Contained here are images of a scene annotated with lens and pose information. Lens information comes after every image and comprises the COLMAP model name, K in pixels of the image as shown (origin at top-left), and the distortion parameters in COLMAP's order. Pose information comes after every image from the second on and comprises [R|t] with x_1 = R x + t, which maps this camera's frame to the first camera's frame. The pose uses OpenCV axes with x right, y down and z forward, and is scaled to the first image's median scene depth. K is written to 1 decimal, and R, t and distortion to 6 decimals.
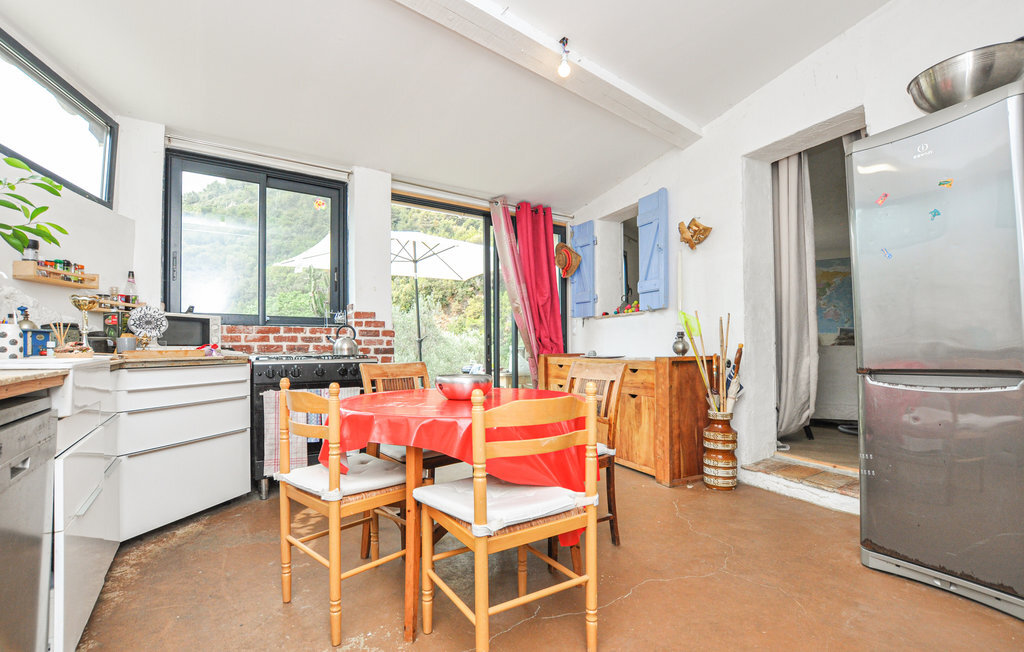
lens RADIAL K [[460.3, 0, 509.5], [0, 460.3, 336.8], [0, 0, 1]] dist [-0.029483, 0.000759]
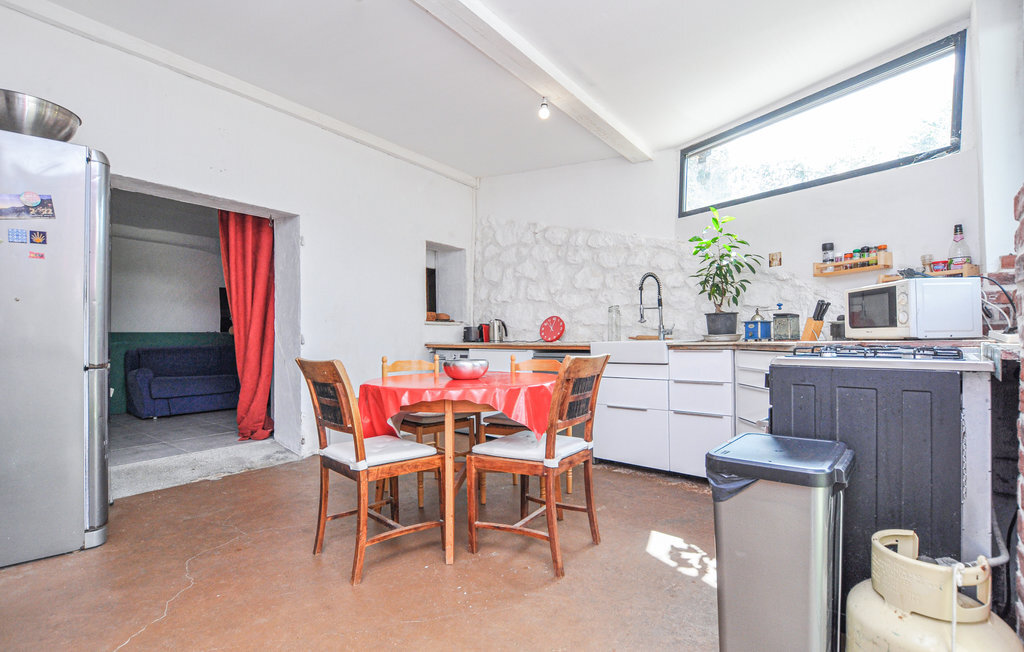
lens RADIAL K [[460.3, 0, 509.5], [0, 460.3, 336.8], [0, 0, 1]] dist [-0.029483, 0.000759]
pose [[-0.977845, 0.015232, -0.208777, 0.024940], [0.021485, 0.999385, -0.027714, 0.033090], [0.208227, -0.031586, -0.977570, 1.245122]]
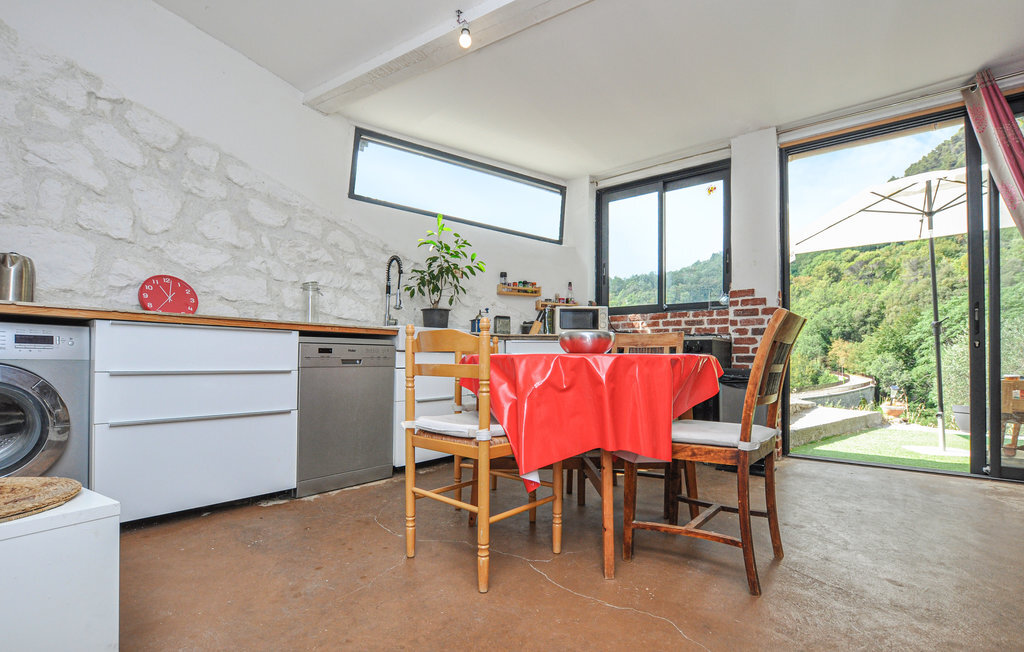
lens RADIAL K [[467.7, 0, 520.6], [0, 467.7, 348.4], [0, 0, 1]] dist [-0.030612, 0.002165]
pose [[0.293350, -0.015270, -0.955883, 0.469988], [0.014843, 0.999825, -0.011417, 0.071165], [0.955890, -0.010839, 0.293526, 0.310607]]
